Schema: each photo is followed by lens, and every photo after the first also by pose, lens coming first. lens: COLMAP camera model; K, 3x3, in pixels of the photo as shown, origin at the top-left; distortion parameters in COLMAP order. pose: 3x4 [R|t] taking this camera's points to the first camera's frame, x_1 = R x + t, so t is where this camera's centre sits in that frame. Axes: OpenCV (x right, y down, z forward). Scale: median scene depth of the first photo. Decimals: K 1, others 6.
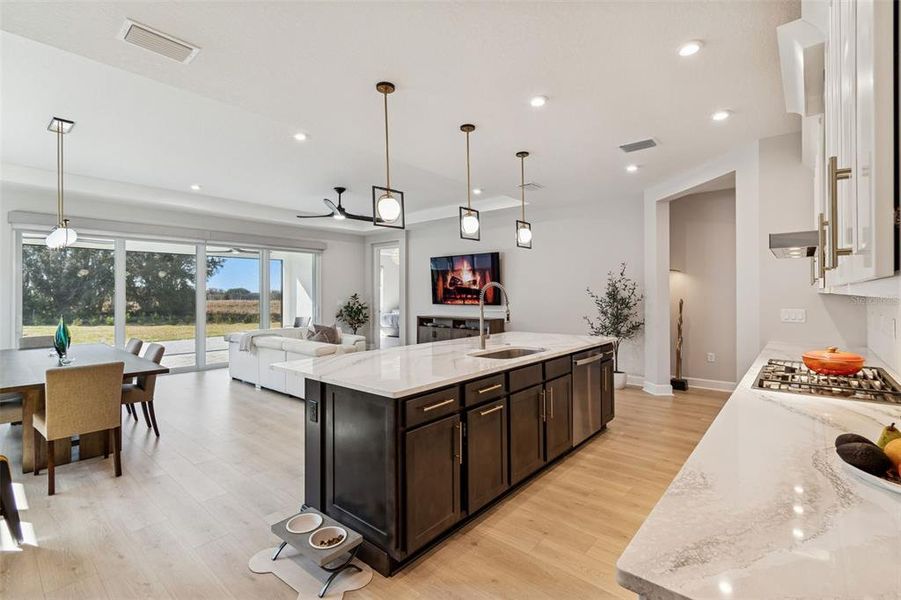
lens RADIAL K [[406.5, 0, 445.5], [0, 406.5, 292.6], [0, 0, 1]] dist [-0.002126, -0.001052]
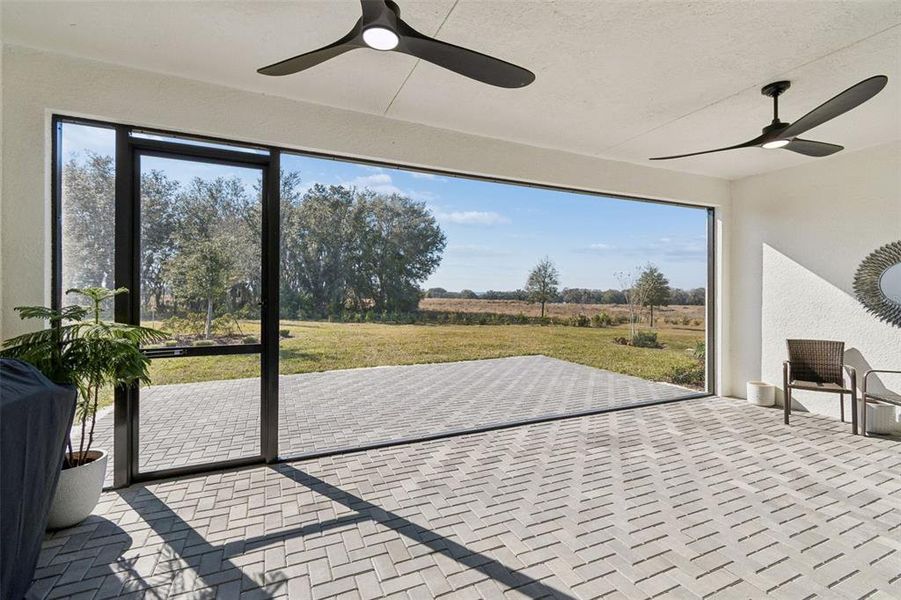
lens RADIAL K [[404.3, 0, 450.2], [0, 404.3, 289.8], [0, 0, 1]] dist [0.000252, -0.000284]
pose [[0.906120, -0.000467, -0.423022, -0.978128], [-0.001763, 0.999987, -0.004879, 0.029352], [0.423018, 0.005166, 0.906107, 0.971611]]
